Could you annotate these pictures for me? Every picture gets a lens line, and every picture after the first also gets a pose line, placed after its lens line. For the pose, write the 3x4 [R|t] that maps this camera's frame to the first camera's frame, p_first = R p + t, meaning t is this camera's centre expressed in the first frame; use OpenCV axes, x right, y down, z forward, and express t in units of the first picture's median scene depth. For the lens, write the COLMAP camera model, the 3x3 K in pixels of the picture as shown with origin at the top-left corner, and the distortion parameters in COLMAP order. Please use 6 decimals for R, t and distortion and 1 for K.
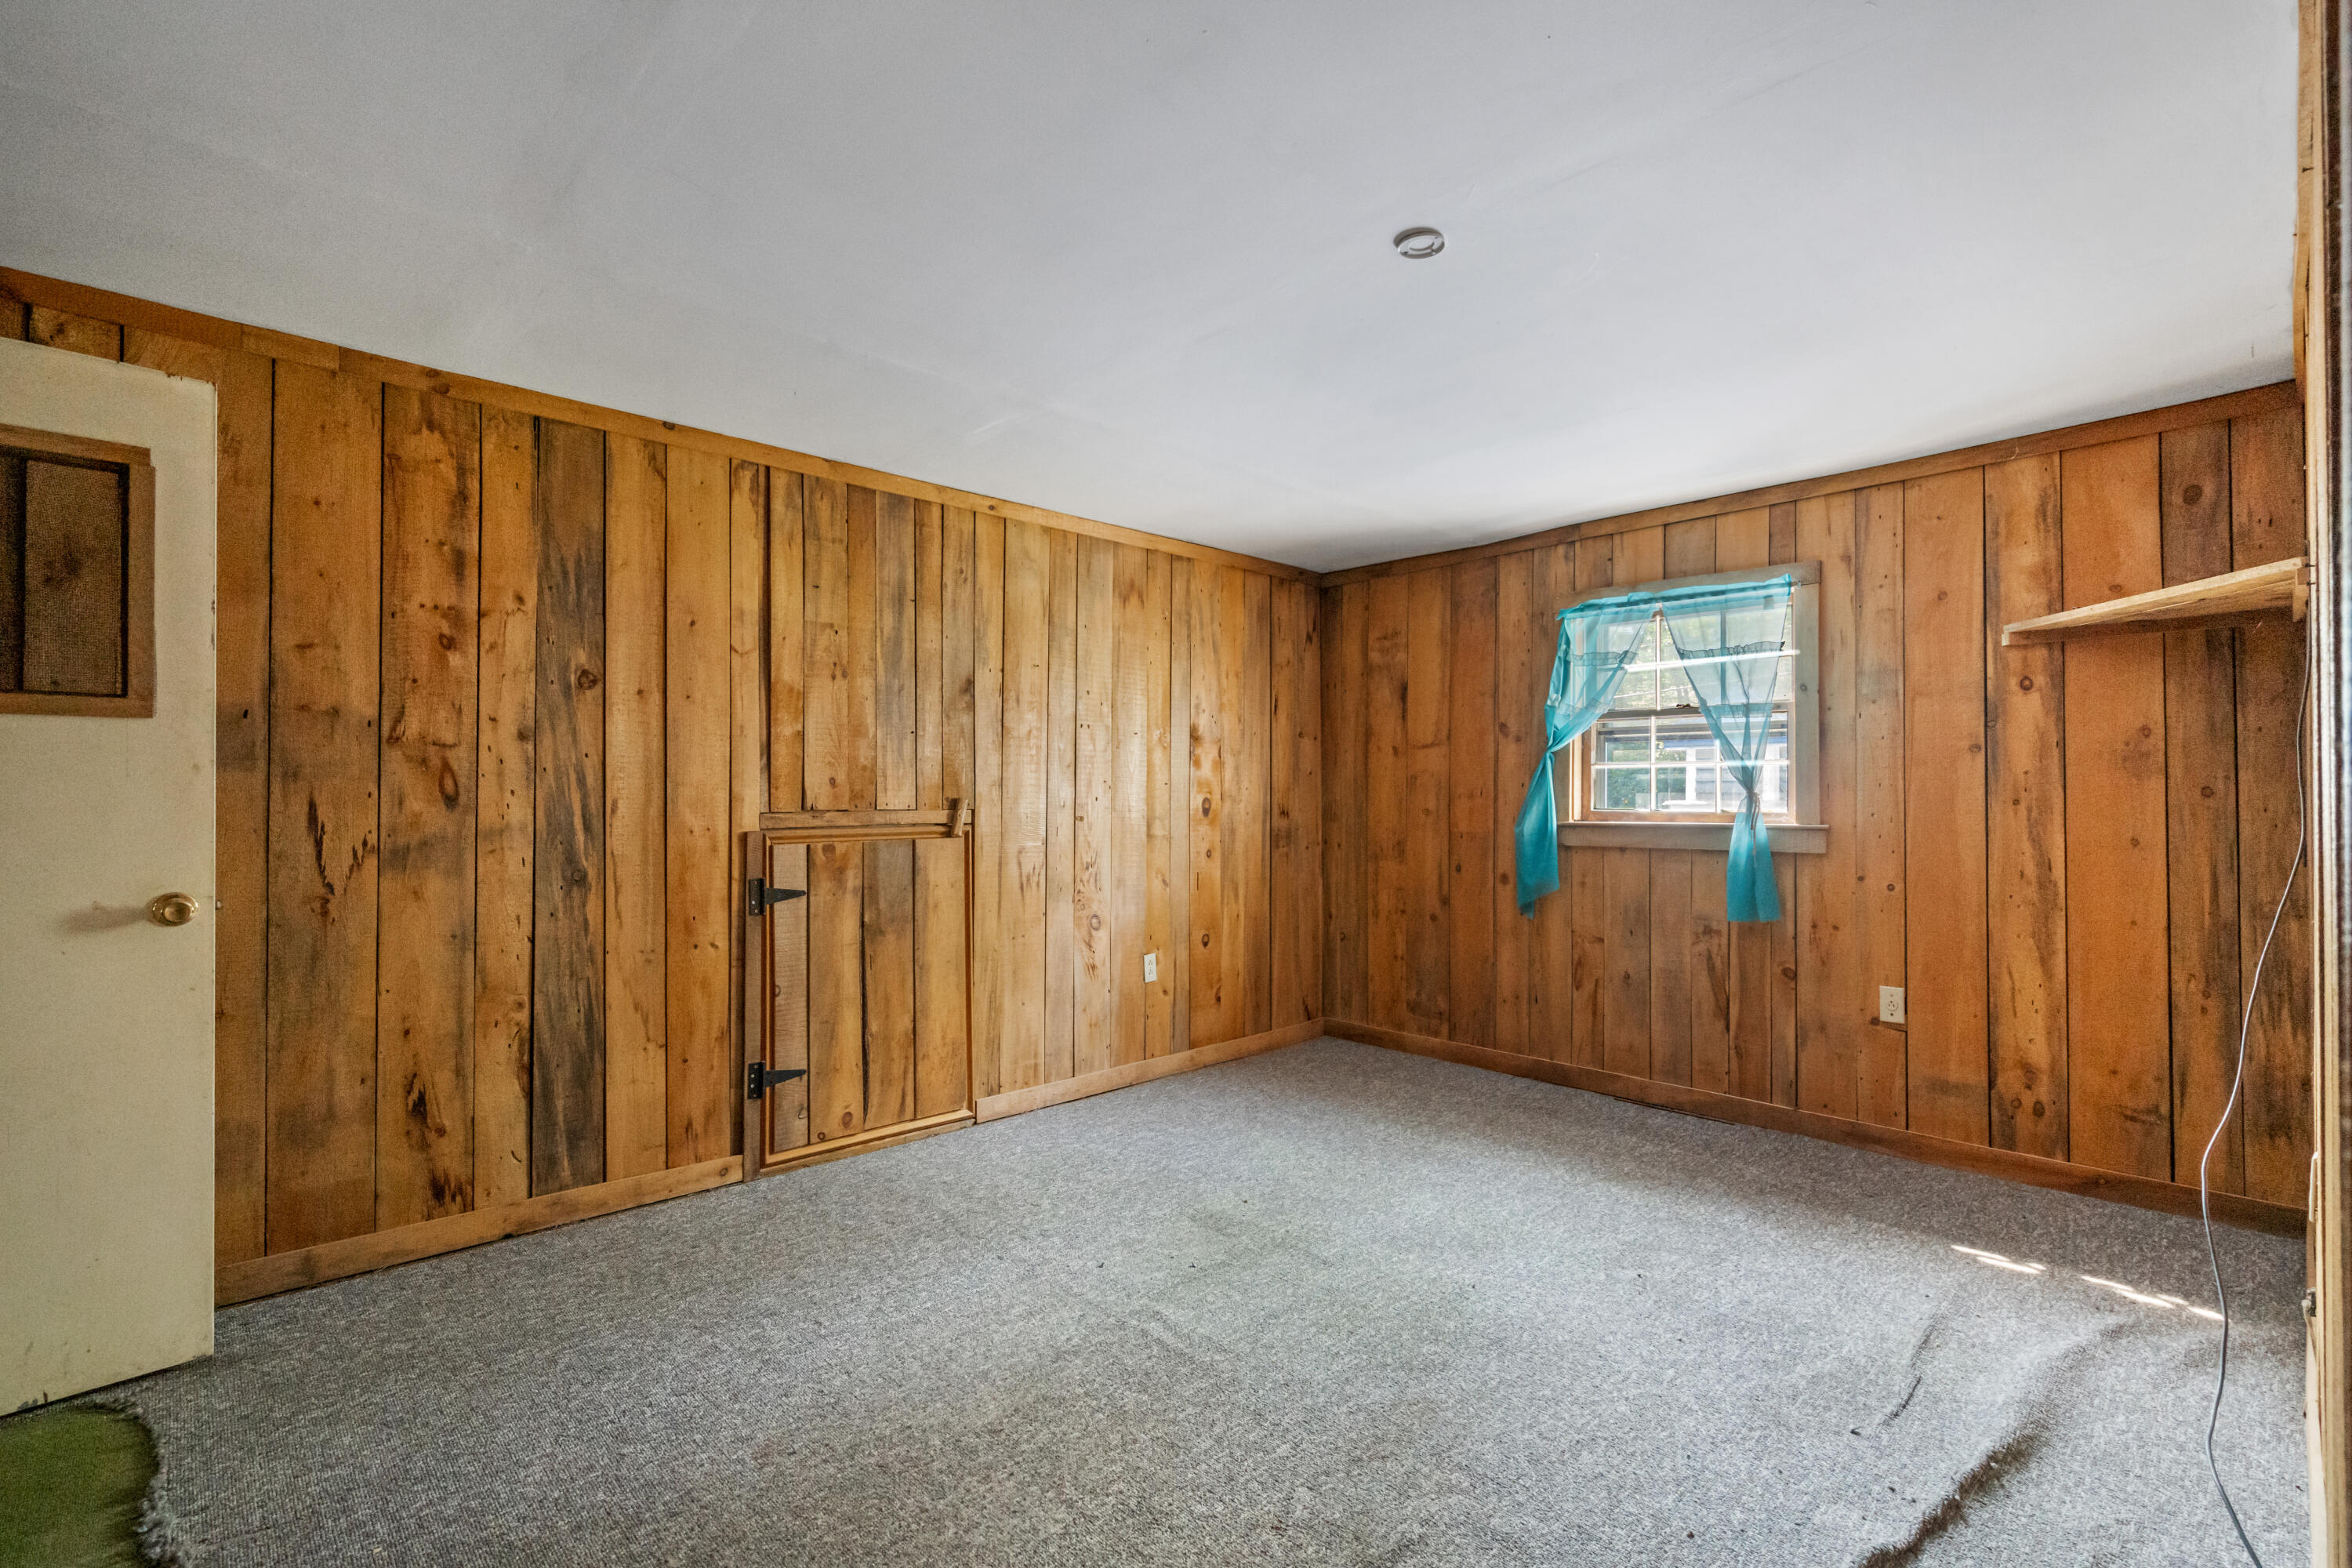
lens RADIAL K [[1058.6, 0, 1161.3], [0, 1058.6, 793.1], [0, 0, 1]] dist [-0.001599, 0.001913]
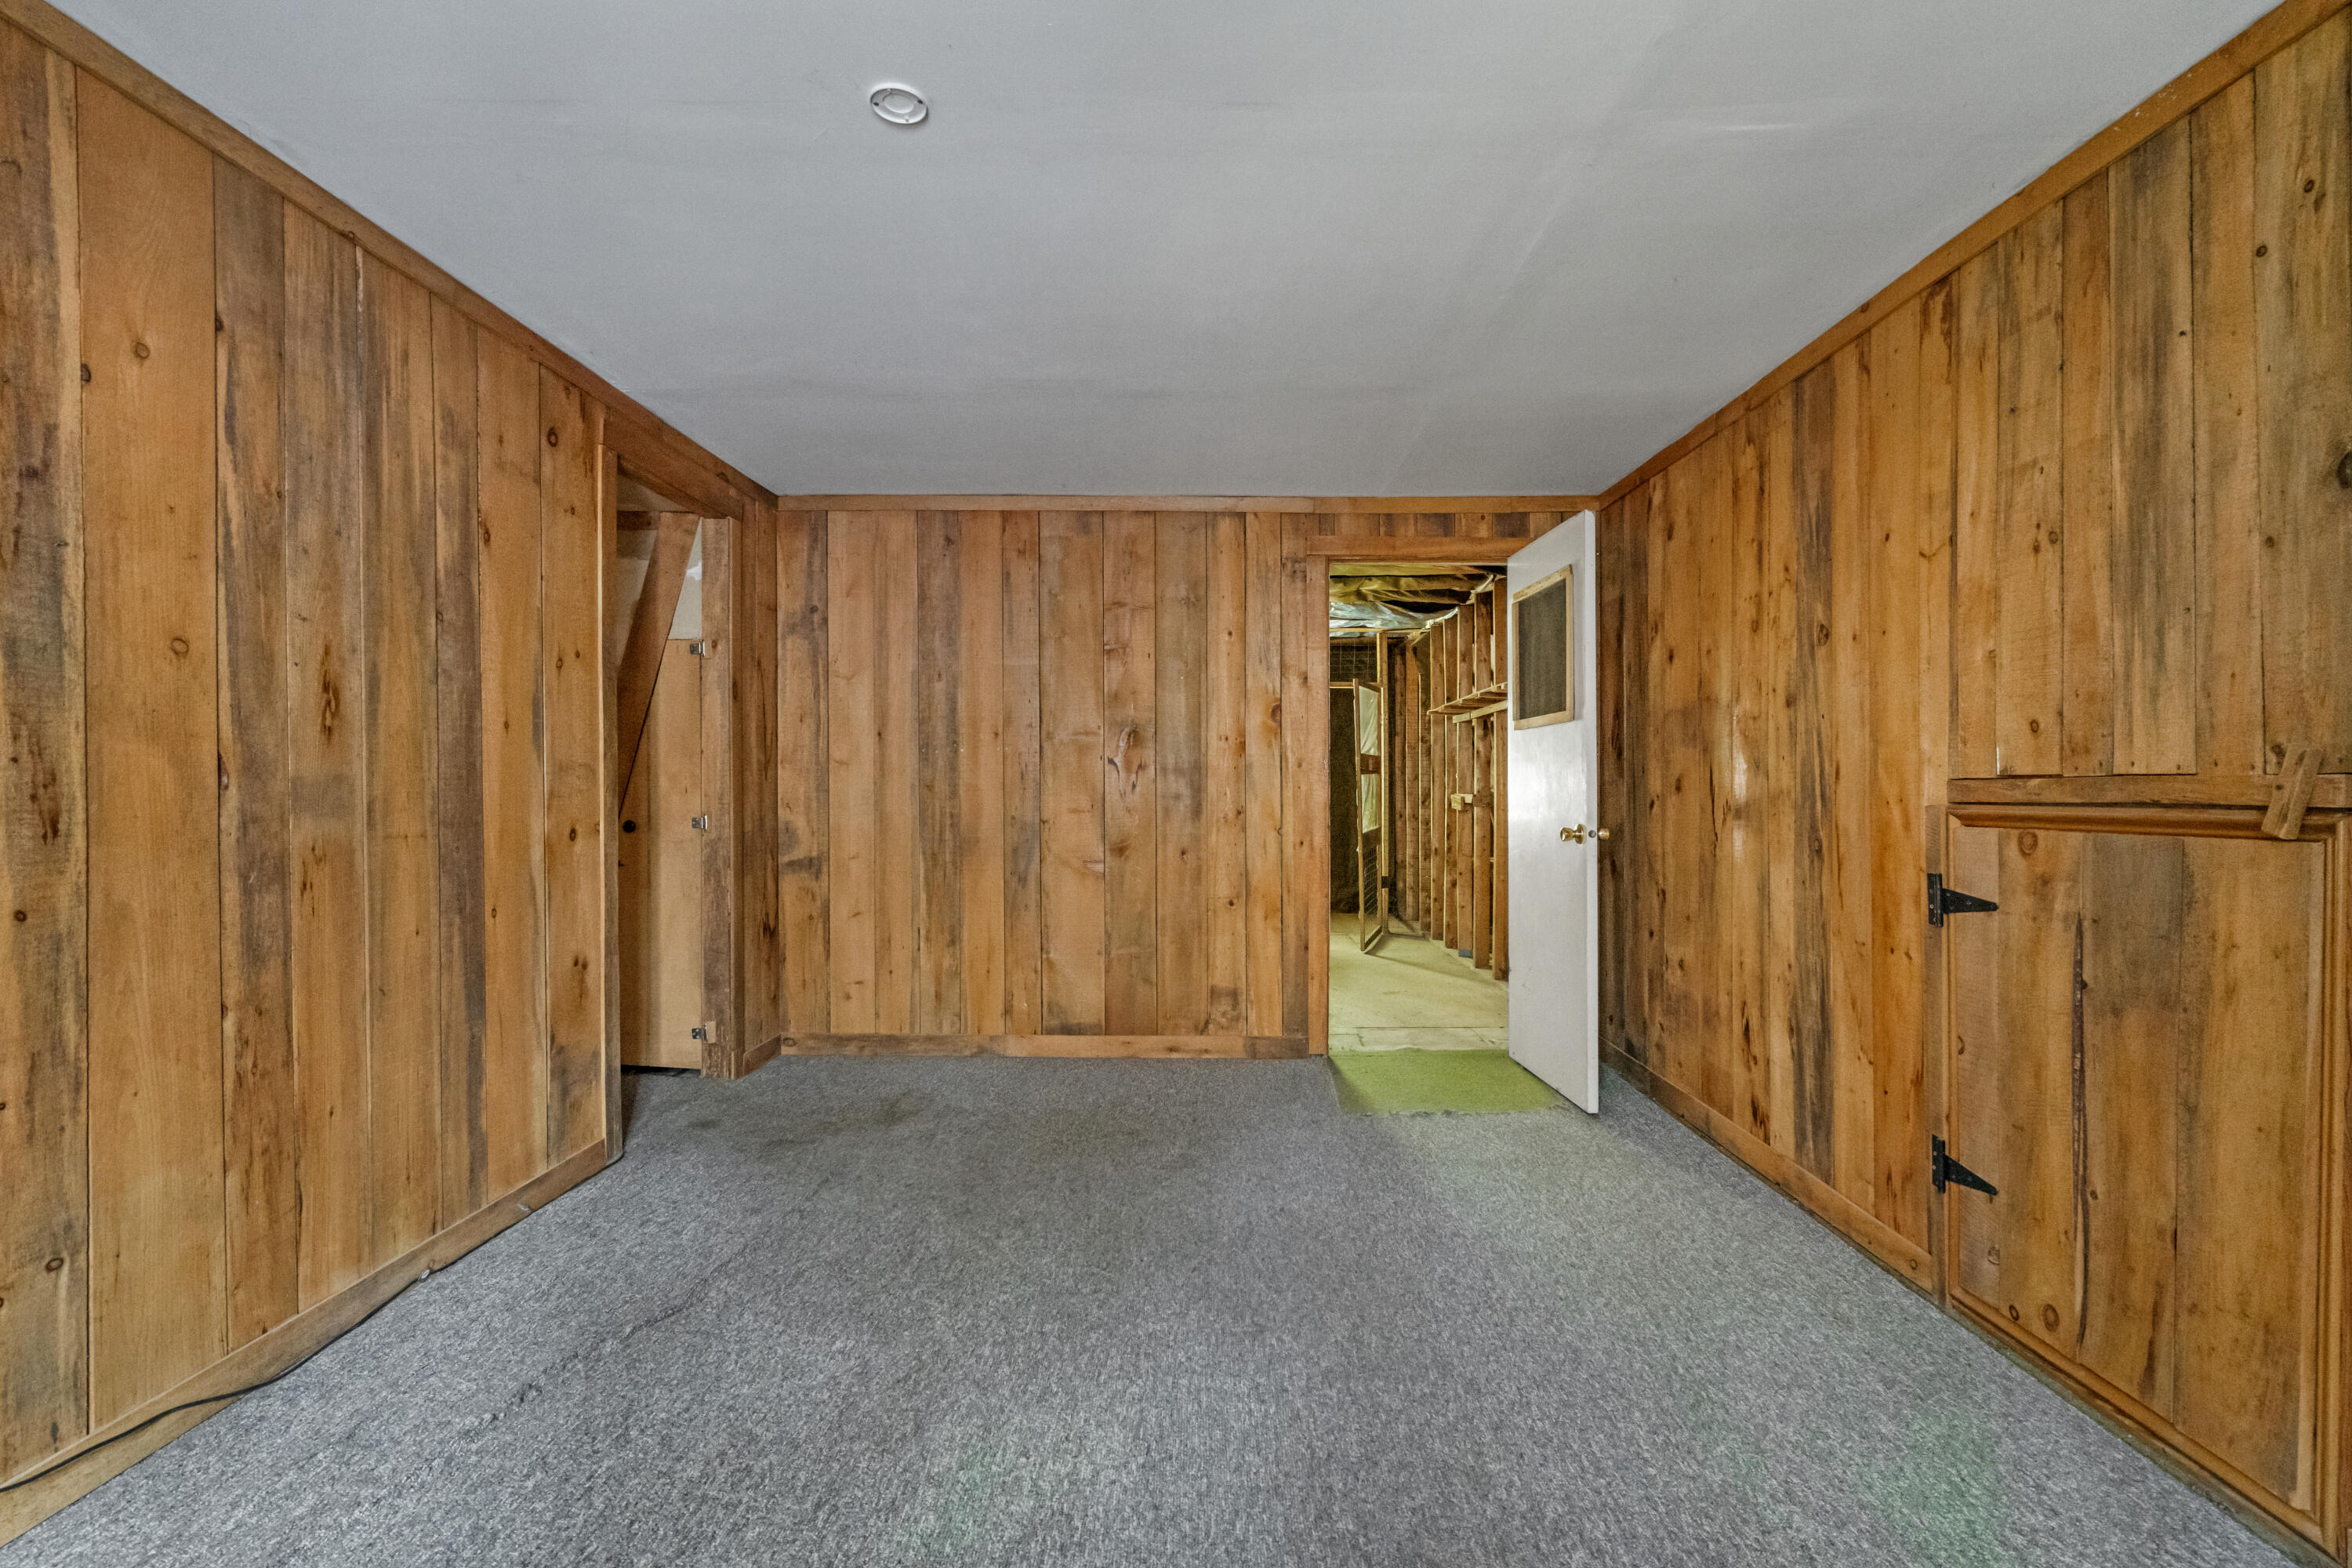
lens RADIAL K [[1058.6, 0, 1175.9], [0, 1058.6, 777.2], [0, 0, 1]] dist [-0.001599, 0.001913]
pose [[-0.698846, -0.007791, -0.715229, 0.525533], [-0.001667, 0.999956, -0.009263, 0.027837], [0.715270, -0.005281, -0.698829, 1.262713]]
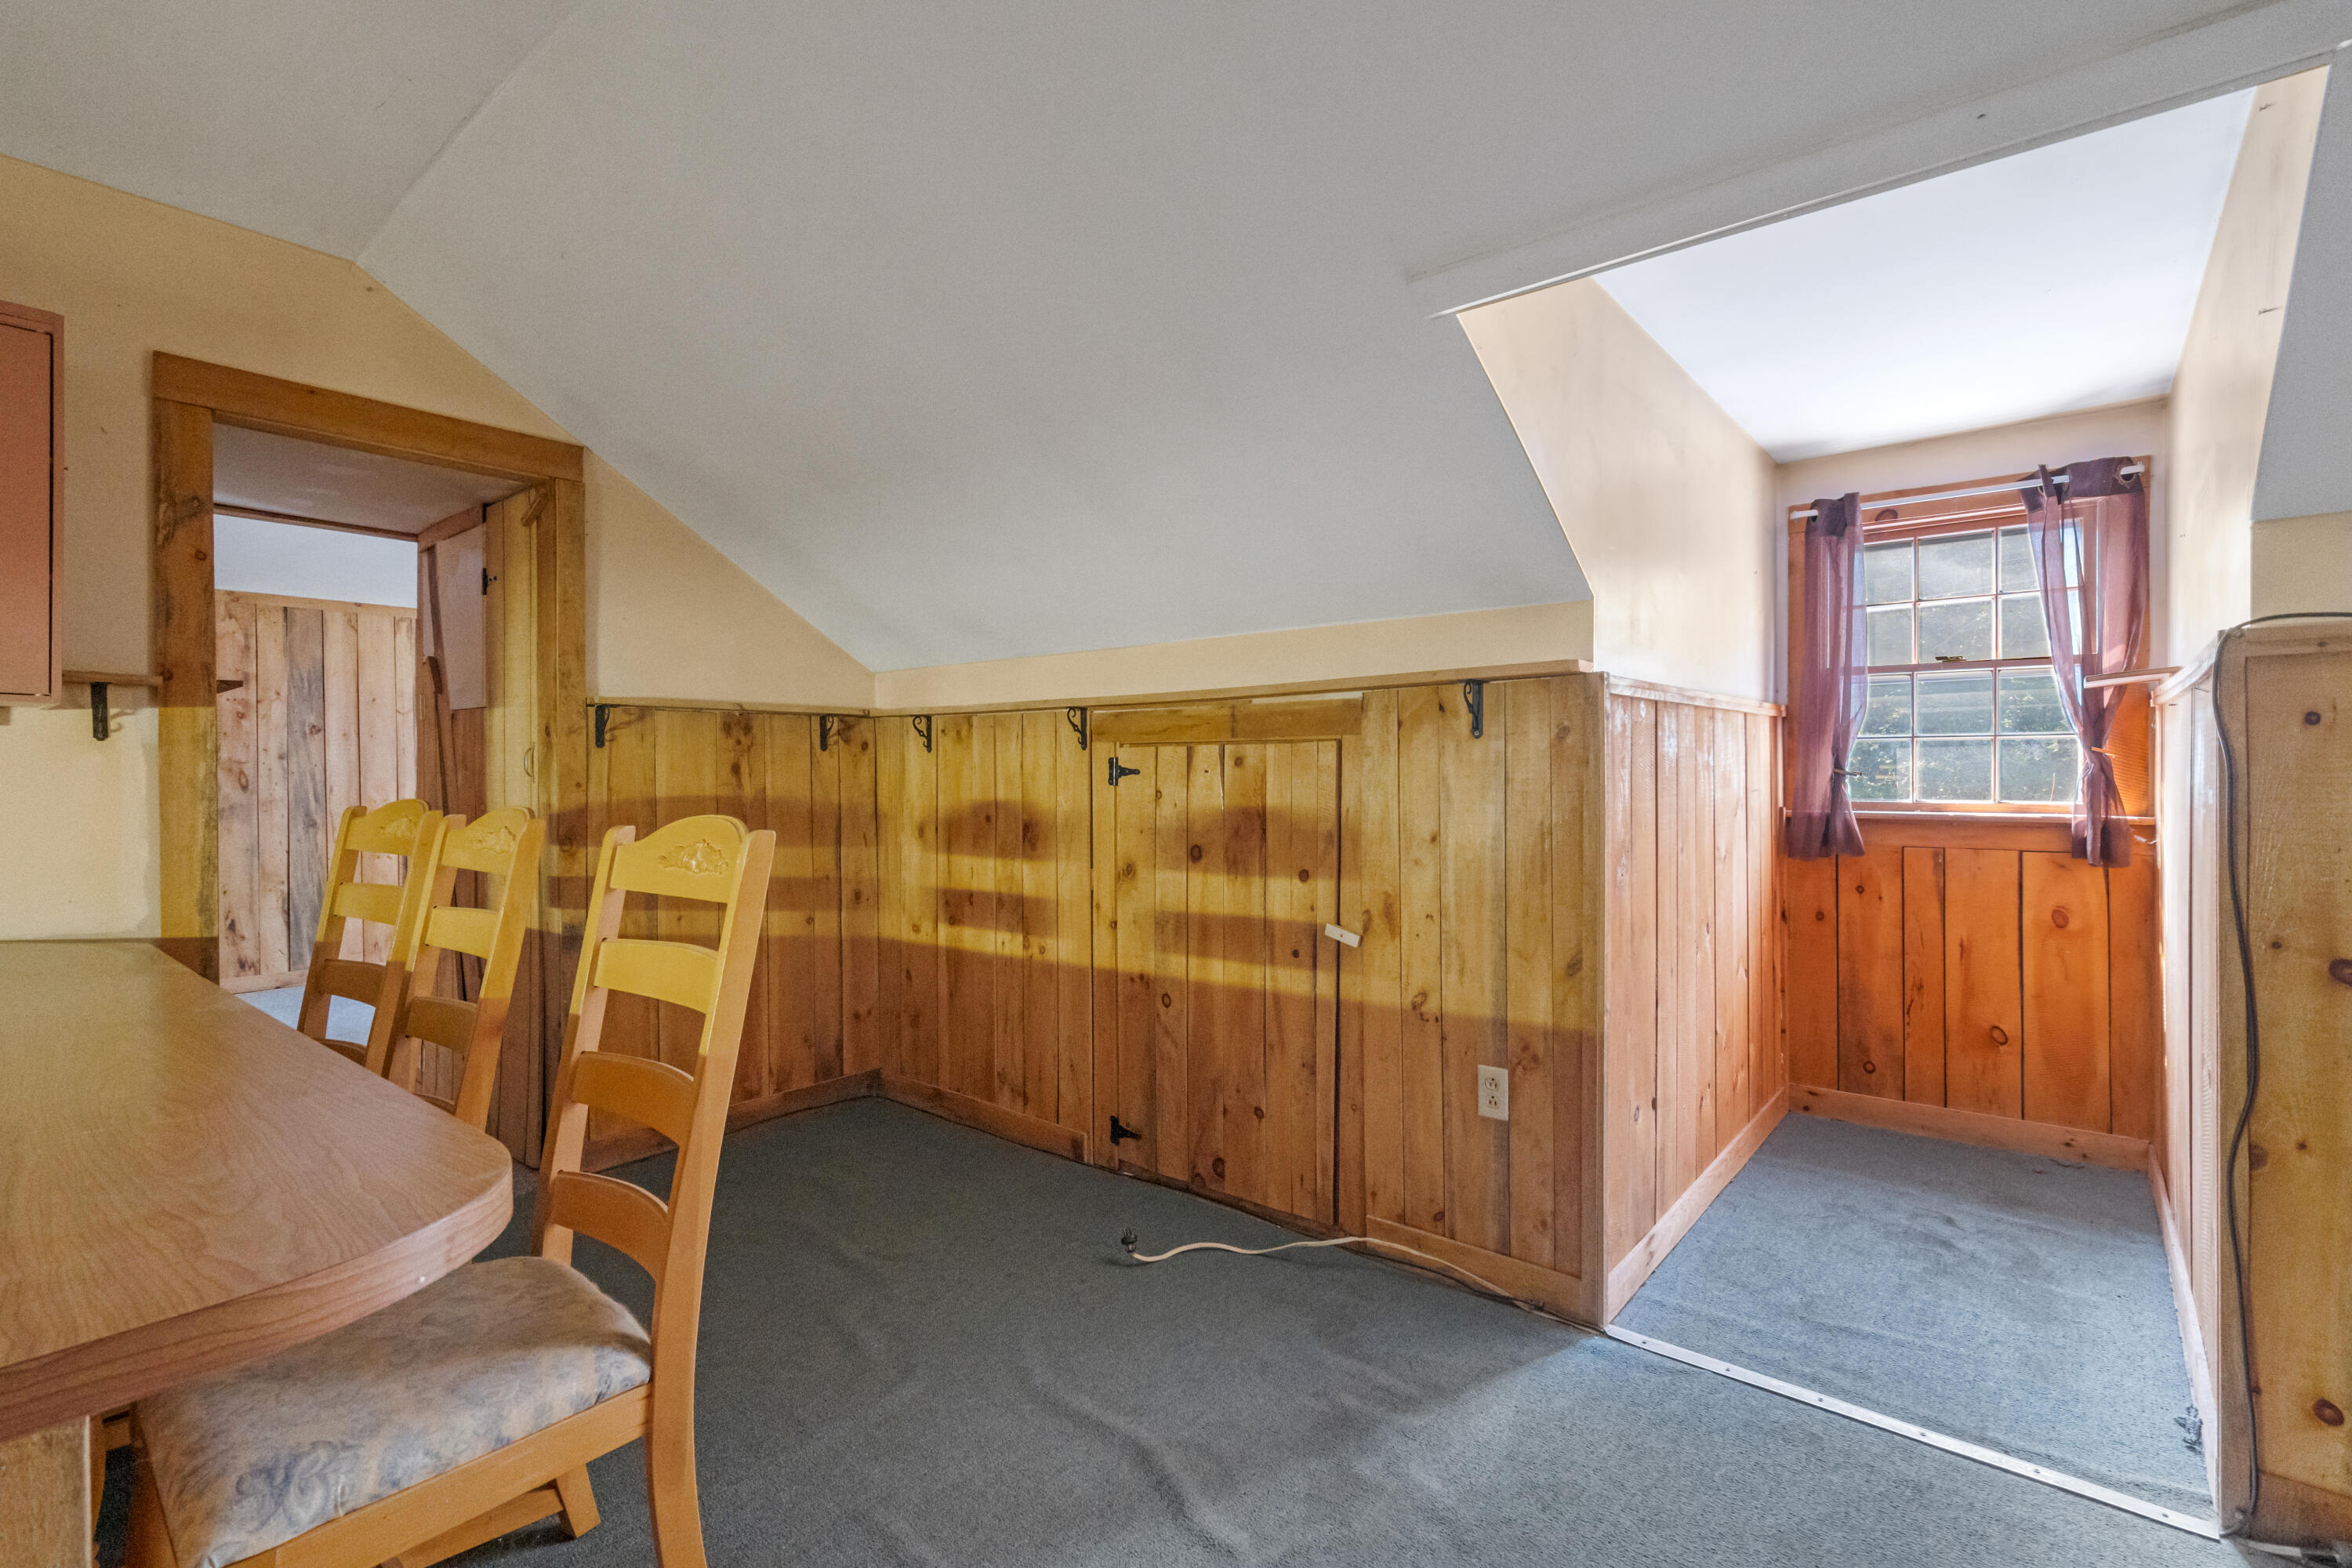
lens RADIAL K [[1058.6, 0, 1178.1], [0, 1058.6, 785.9], [0, 0, 1]] dist [-0.001599, 0.001913]
pose [[0.992502, -0.010406, 0.121782, 0.916666], [0.008563, 0.999841, 0.015651, -0.013561], [-0.121925, -0.014491, 0.992434, -1.319125]]
